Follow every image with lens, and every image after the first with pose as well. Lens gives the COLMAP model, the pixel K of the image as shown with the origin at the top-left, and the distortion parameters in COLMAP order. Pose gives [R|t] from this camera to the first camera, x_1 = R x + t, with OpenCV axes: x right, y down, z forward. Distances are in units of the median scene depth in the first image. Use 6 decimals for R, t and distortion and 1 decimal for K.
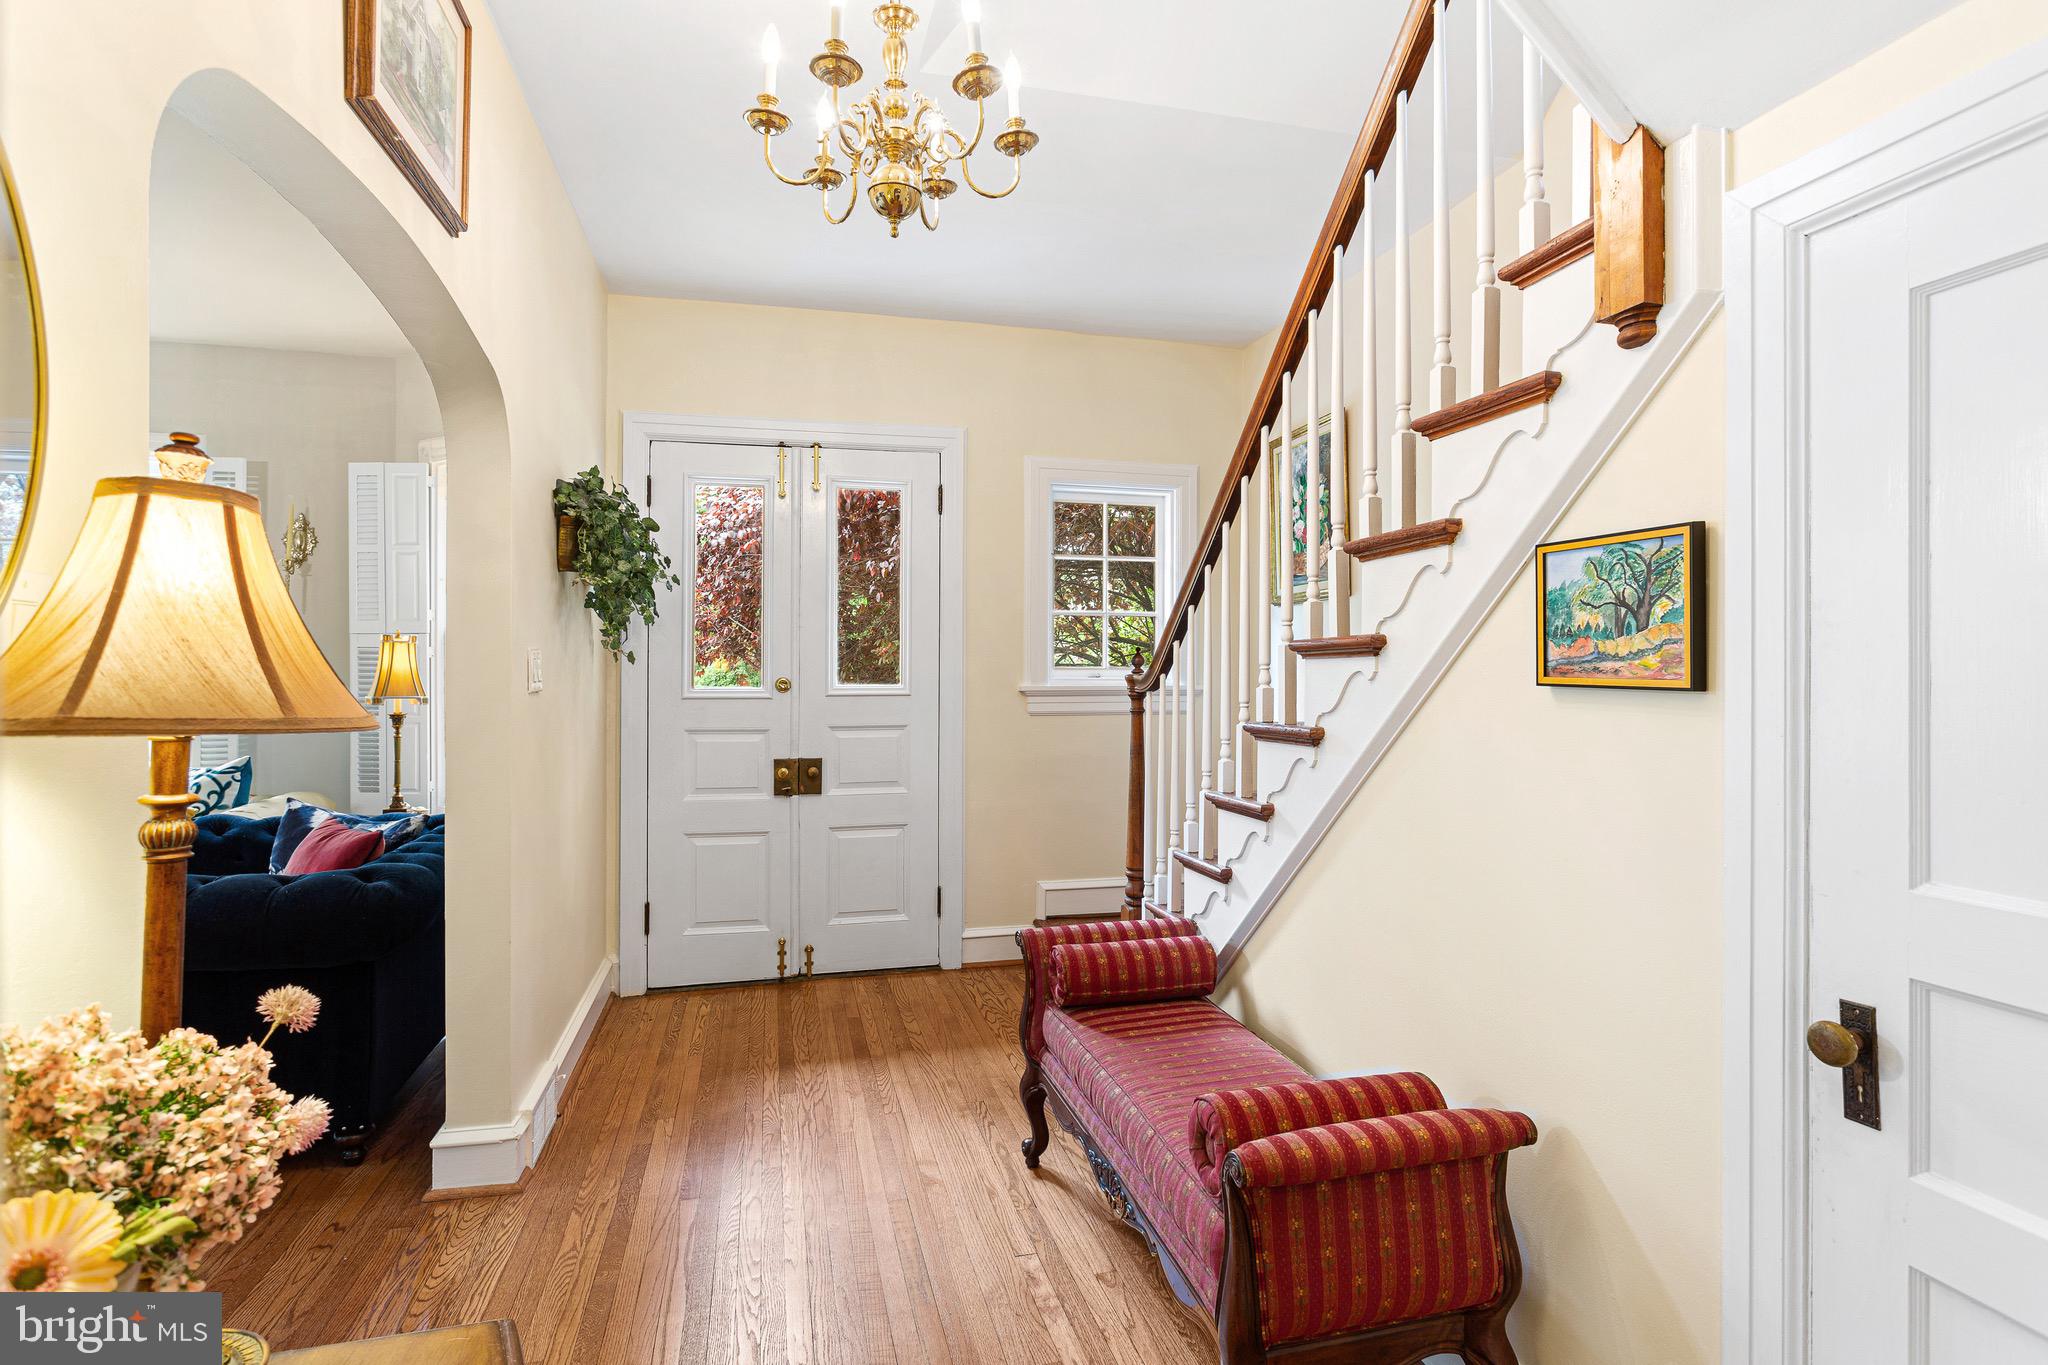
lens RADIAL K [[996.5, 0, 1017.7], [0, 996.5, 671.1], [0, 0, 1]] dist [-0.011199, 0.004001]
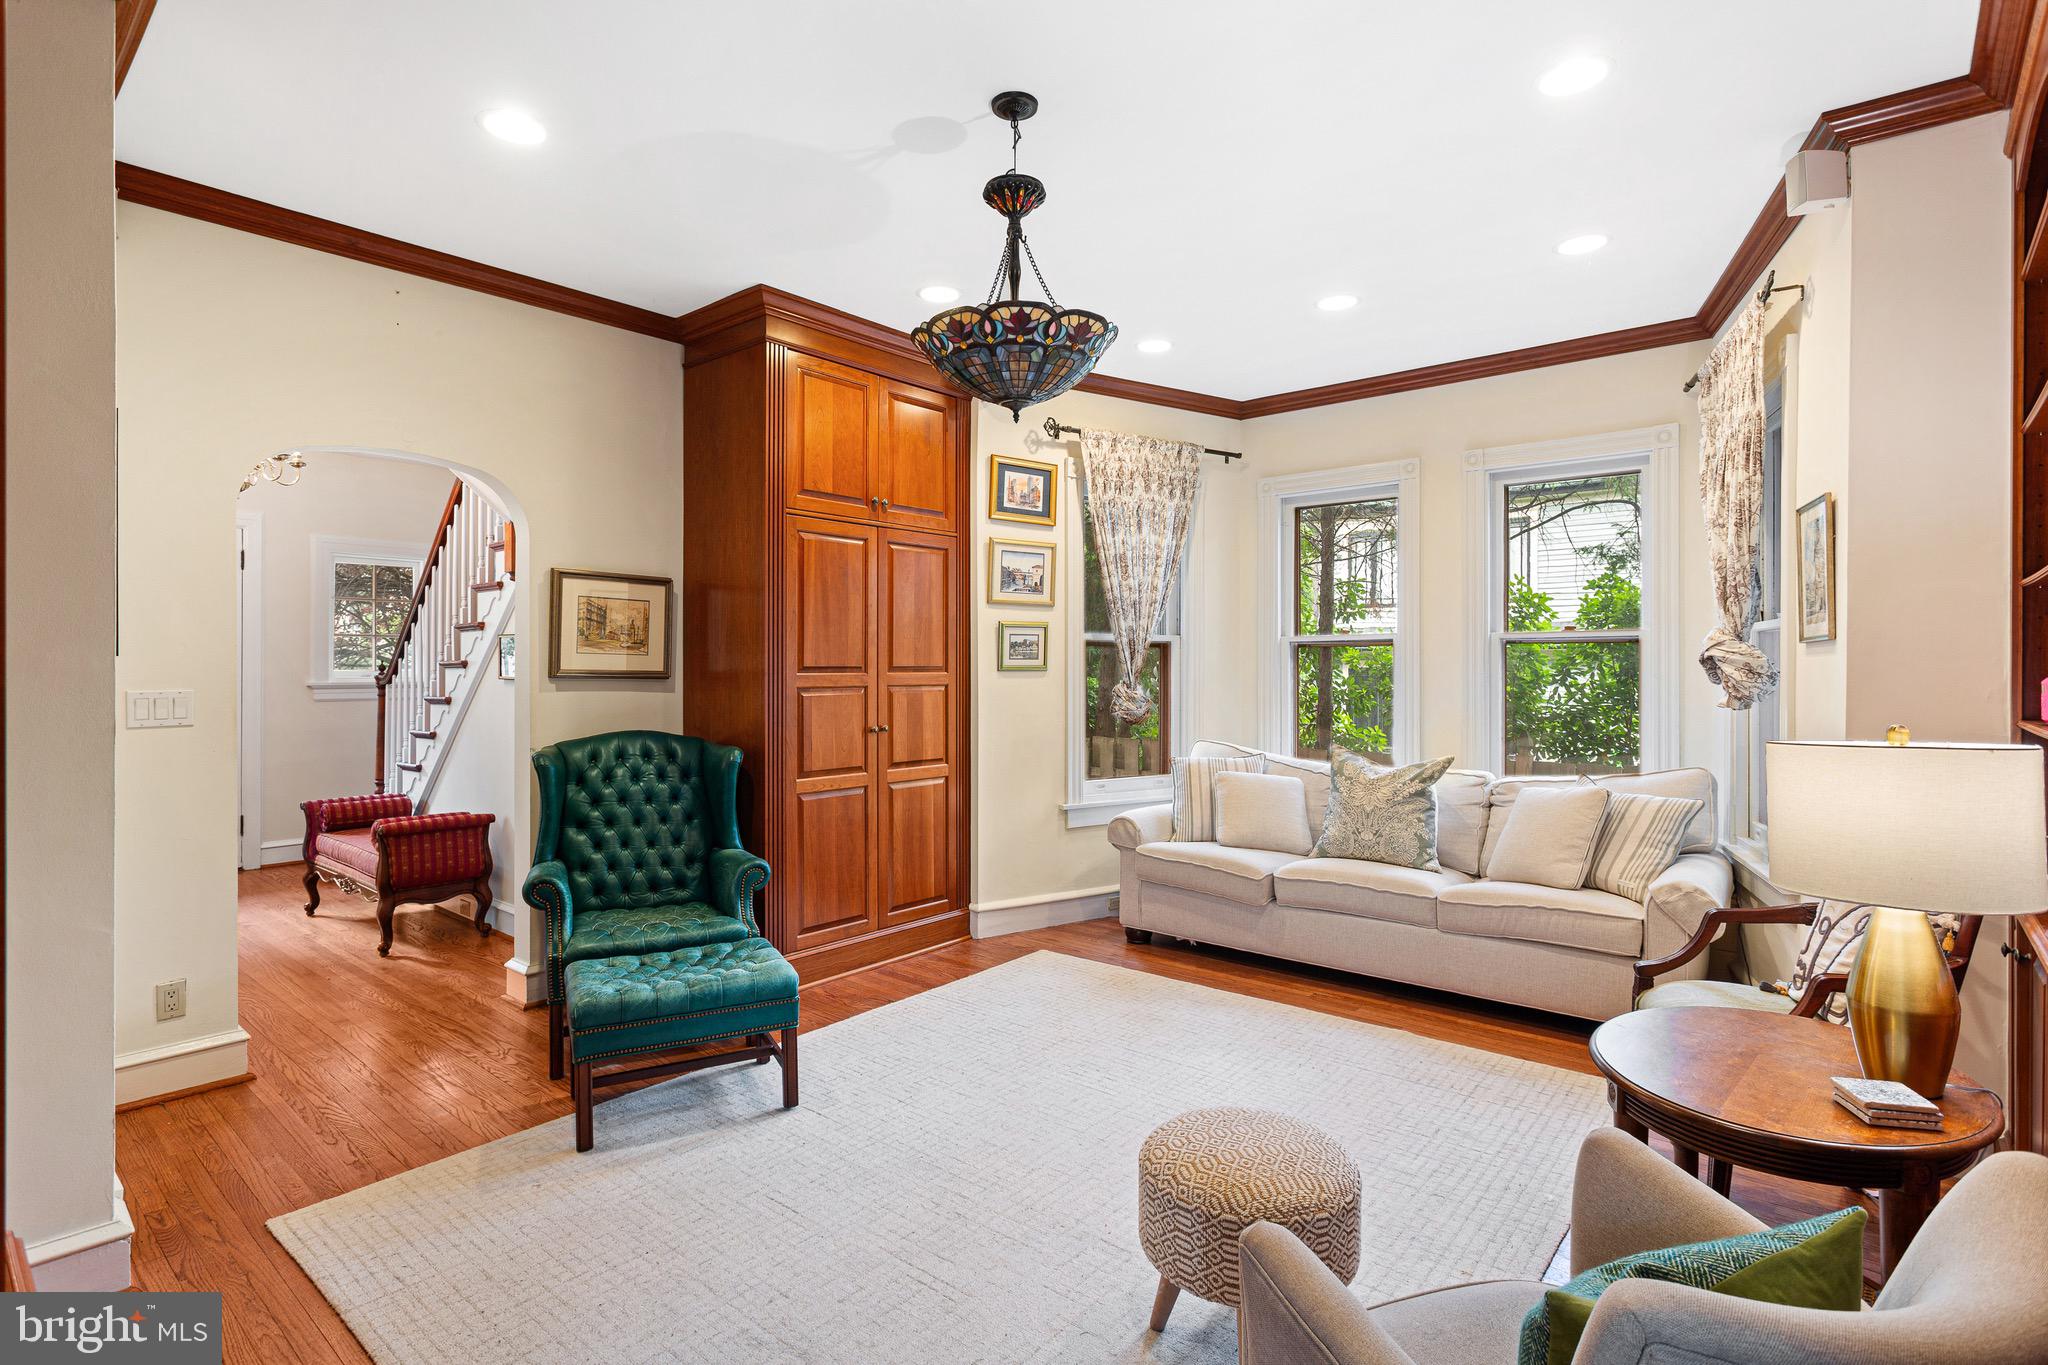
lens RADIAL K [[996.5, 0, 1006.4], [0, 996.5, 675.5], [0, 0, 1]] dist [-0.011199, 0.004001]
pose [[0.823056, 0.003284, 0.567951, 0.034834], [-0.002074, 0.999994, -0.002776, 0.007614], [-0.567956, 0.001107, 0.823058, -1.541628]]
